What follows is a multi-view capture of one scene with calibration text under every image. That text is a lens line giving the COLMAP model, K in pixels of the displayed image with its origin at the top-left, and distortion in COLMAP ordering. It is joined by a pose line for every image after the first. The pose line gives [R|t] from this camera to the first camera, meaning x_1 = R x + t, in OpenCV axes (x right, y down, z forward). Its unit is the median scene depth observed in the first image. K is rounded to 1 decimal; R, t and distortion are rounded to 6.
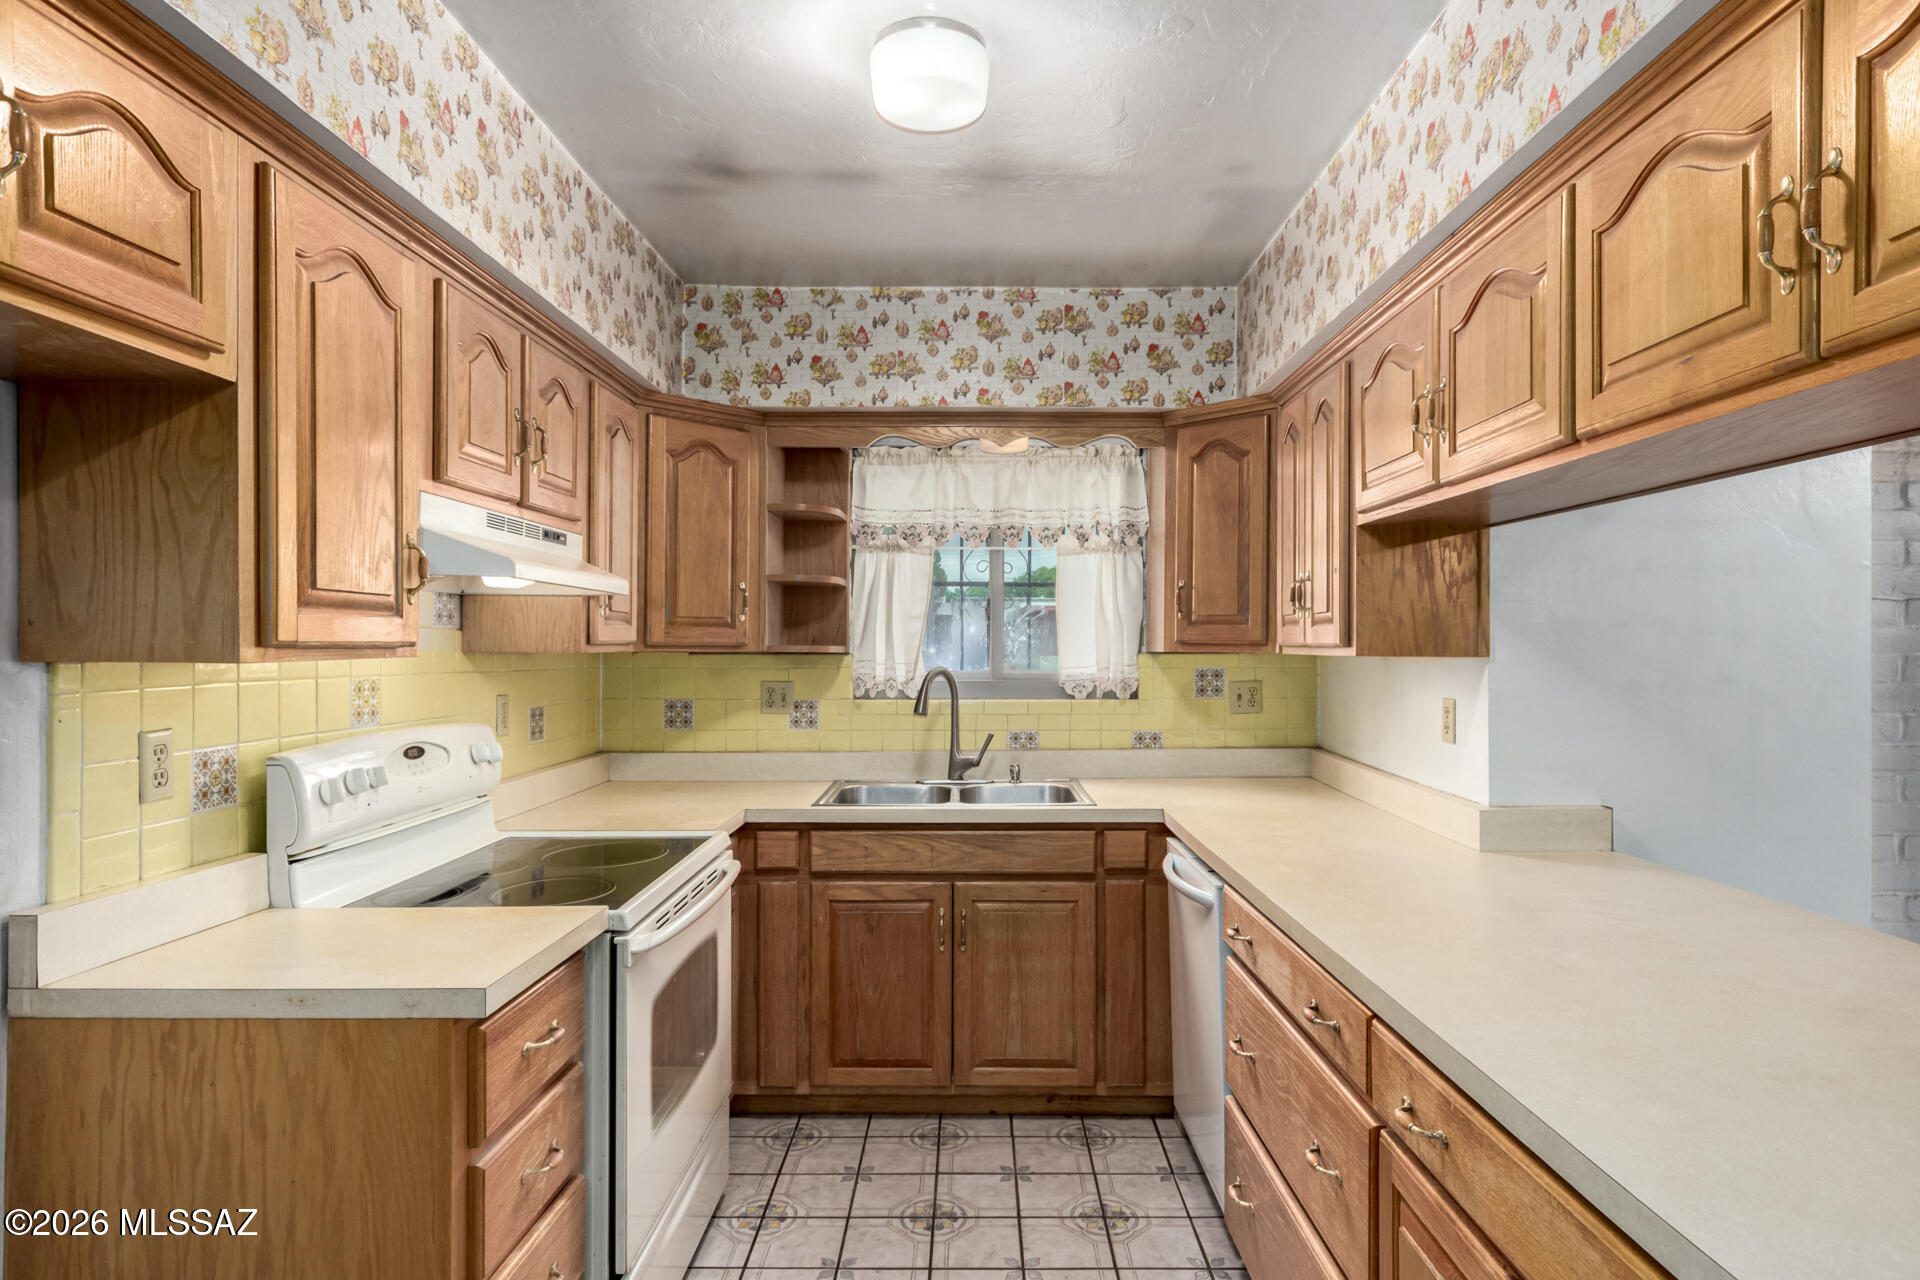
lens RADIAL K [[1050.1, 0, 963.8], [0, 1050.1, 641.5], [0, 0, 1]] dist [0.001722, 0.000733]
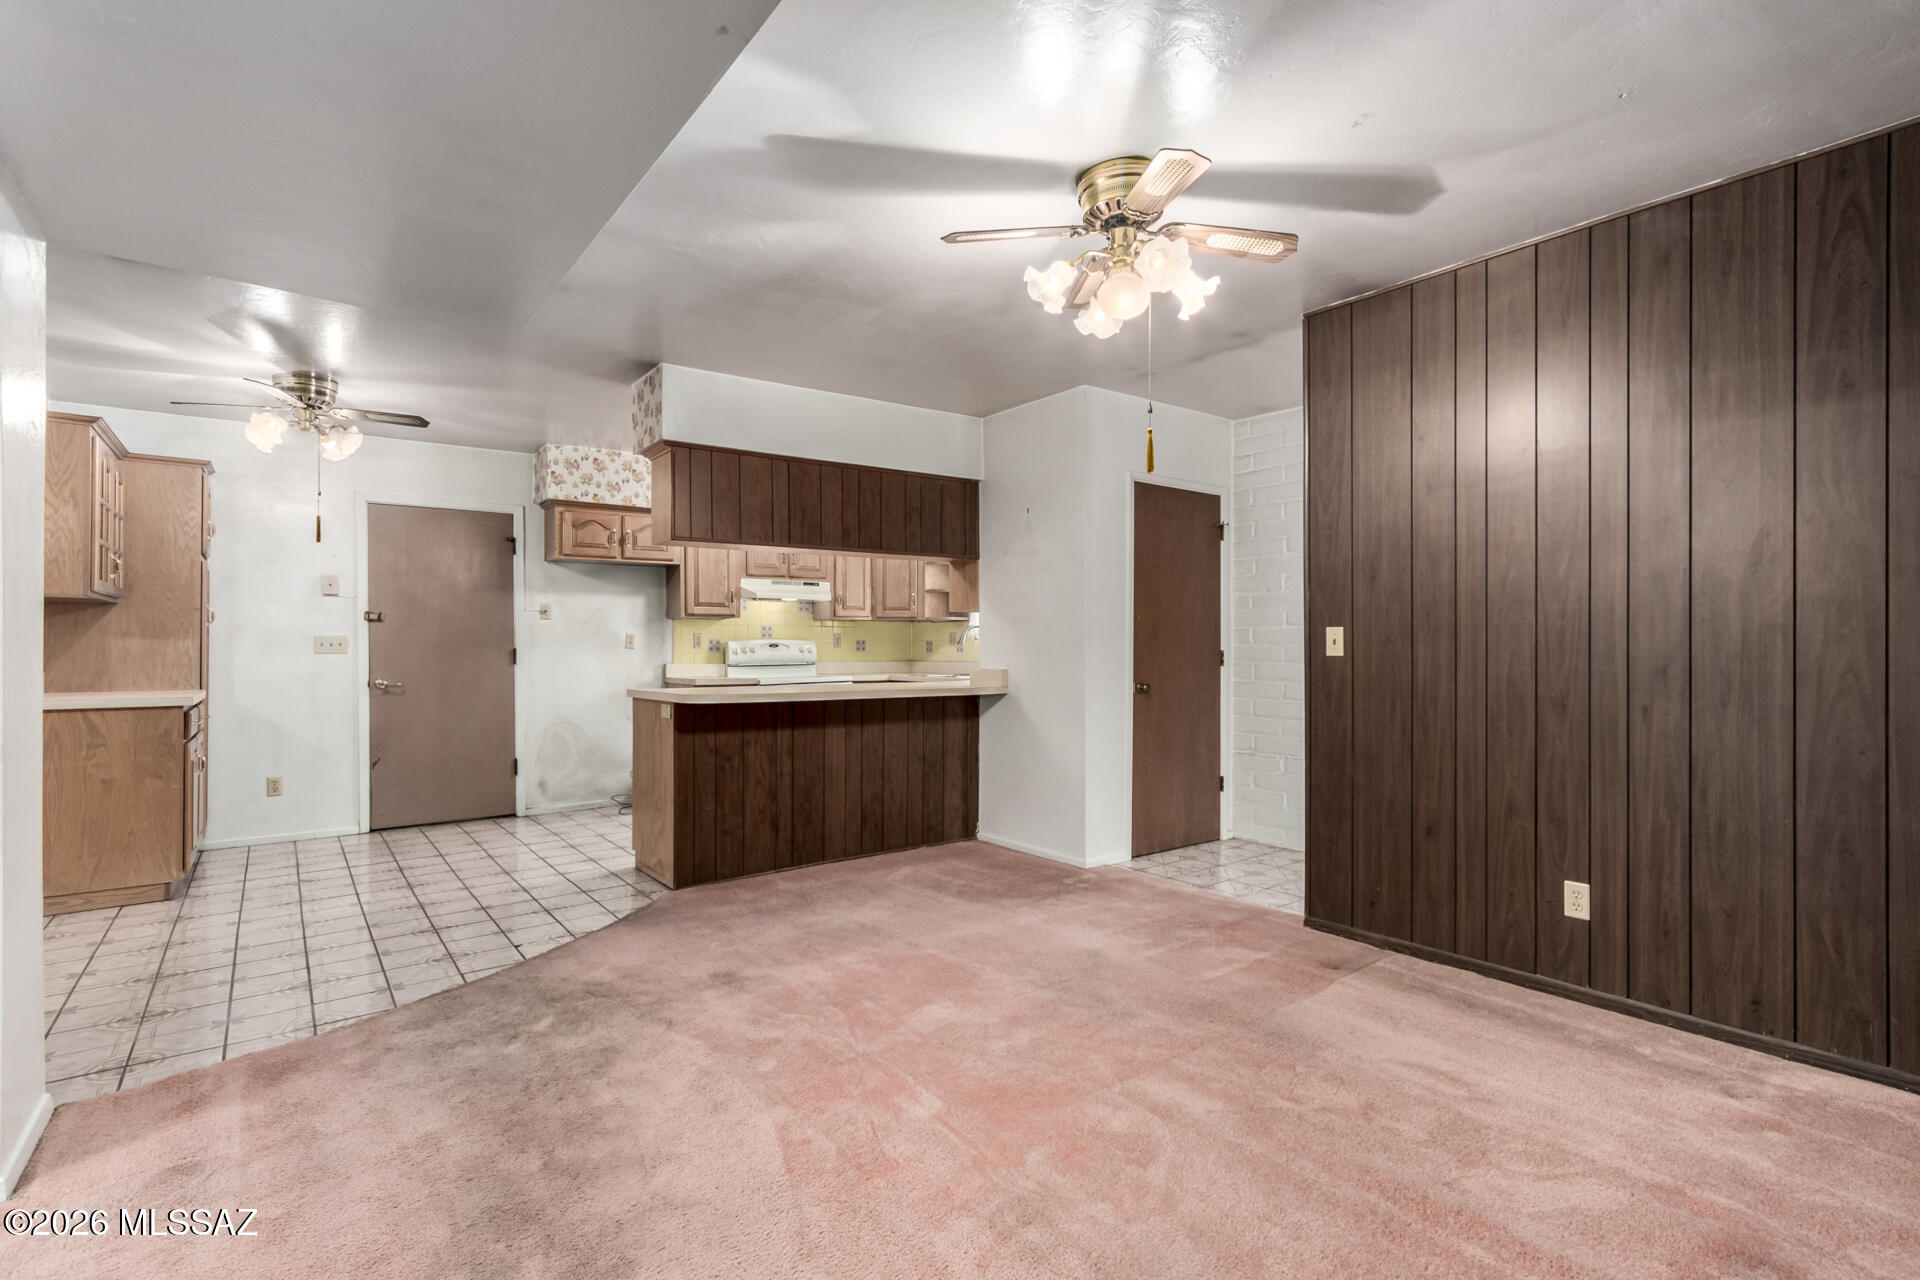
lens RADIAL K [[891.8, 0, 979.3], [0, 891.8, 640.7], [0, 0, 1]] dist [0.002811, -0.000861]
pose [[0.639310, -0.005749, -0.768927, 1.680601], [0.003671, 0.999983, -0.004423, 0.077174], [0.768940, 0.000005, 0.639321, -0.304865]]
